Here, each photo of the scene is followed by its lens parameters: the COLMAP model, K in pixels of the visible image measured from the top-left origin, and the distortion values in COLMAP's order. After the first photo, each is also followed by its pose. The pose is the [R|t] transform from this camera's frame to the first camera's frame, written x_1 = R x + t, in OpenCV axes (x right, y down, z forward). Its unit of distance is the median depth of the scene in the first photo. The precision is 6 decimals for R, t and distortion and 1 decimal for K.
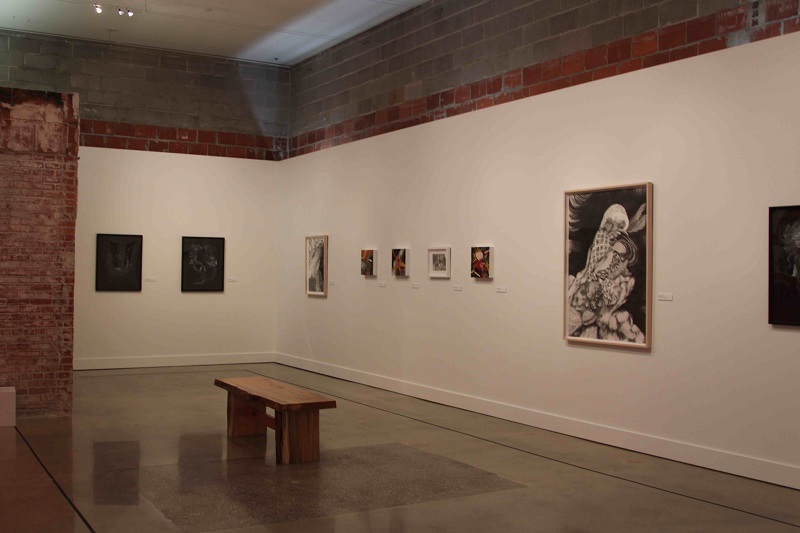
lens RADIAL K [[887.1, 0, 400.0], [0, 887.1, 266.5], [0, 0, 1]] dist [-0.130507, 0.088108]
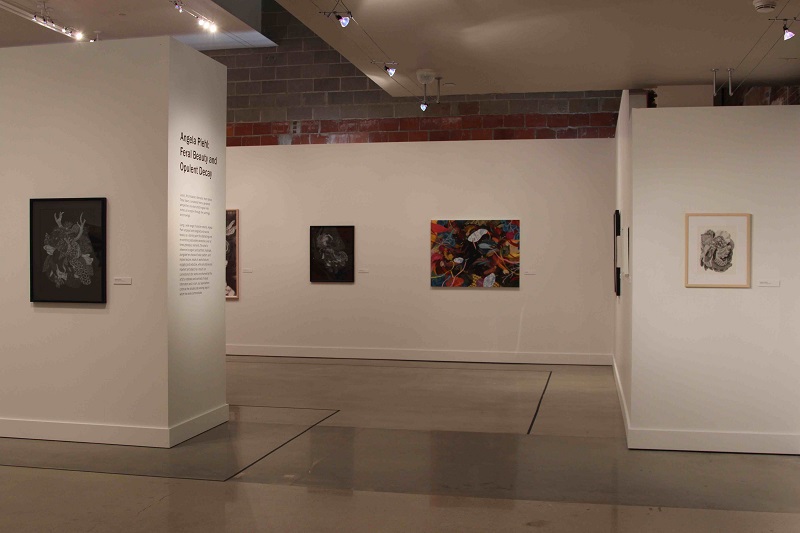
lens RADIAL K [[887.1, 0, 400.0], [0, 887.1, 266.5], [0, 0, 1]] dist [-0.130507, 0.088108]
pose [[0.682532, -0.016344, 0.730673, -0.739239], [0.000621, 0.999763, 0.021783, -0.012613], [-0.730855, -0.014414, 0.682380, -0.463019]]
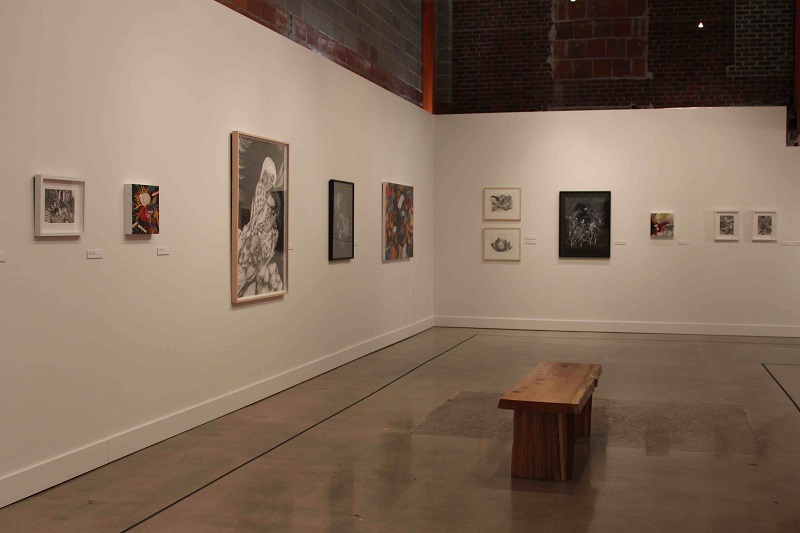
lens RADIAL K [[887.1, 0, 400.0], [0, 887.1, 266.5], [0, 0, 1]] dist [-0.130507, 0.088108]
pose [[-0.683385, -0.047305, 0.728524, -0.539100], [-0.018769, 0.998707, 0.047242, 0.003002], [-0.729817, 0.018611, -0.683389, 1.431241]]
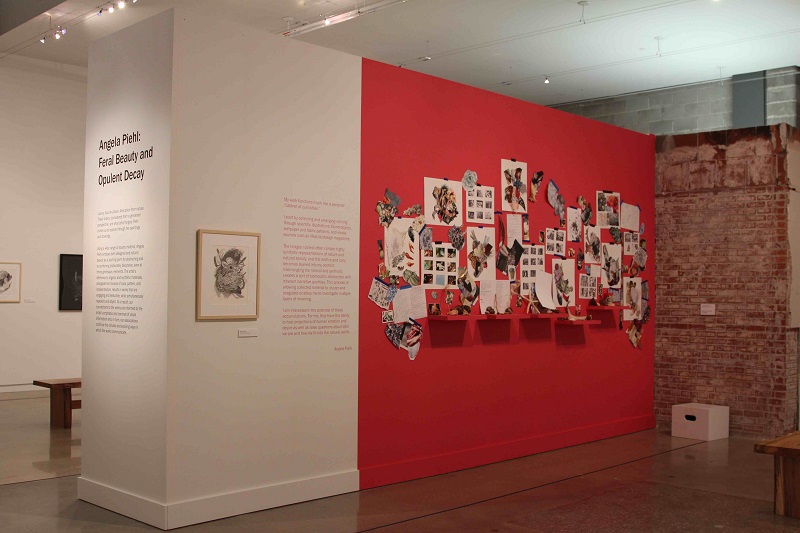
lens RADIAL K [[887.1, 0, 400.0], [0, 887.1, 266.5], [0, 0, 1]] dist [-0.130507, 0.088108]
pose [[0.259530, -0.037128, -0.965021, 0.488680], [-0.002008, 0.999238, -0.038984, 0.007843], [0.965733, 0.012055, 0.259257, 0.320935]]
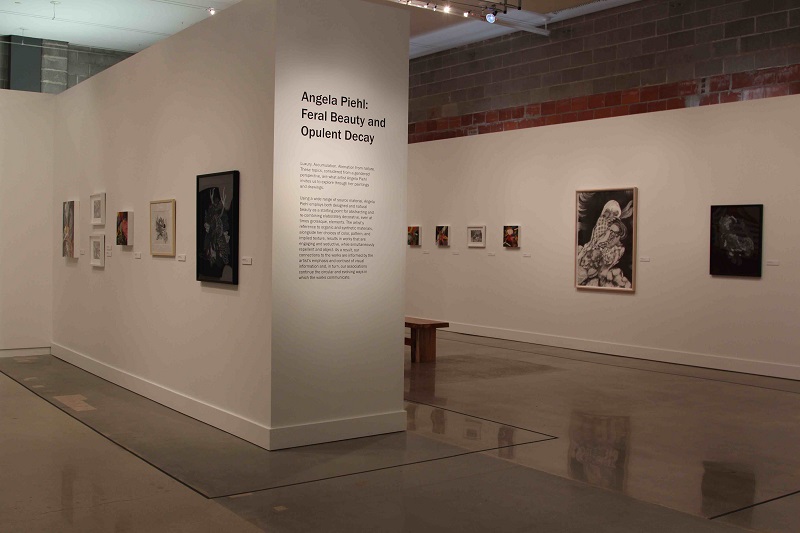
lens RADIAL K [[887.1, 0, 400.0], [0, 887.1, 266.5], [0, 0, 1]] dist [-0.130507, 0.088108]
pose [[0.995411, 0.001144, 0.095688, -0.254463], [-0.004226, 0.999478, 0.032015, -0.001177], [-0.095601, -0.032273, 0.994896, -0.477756]]
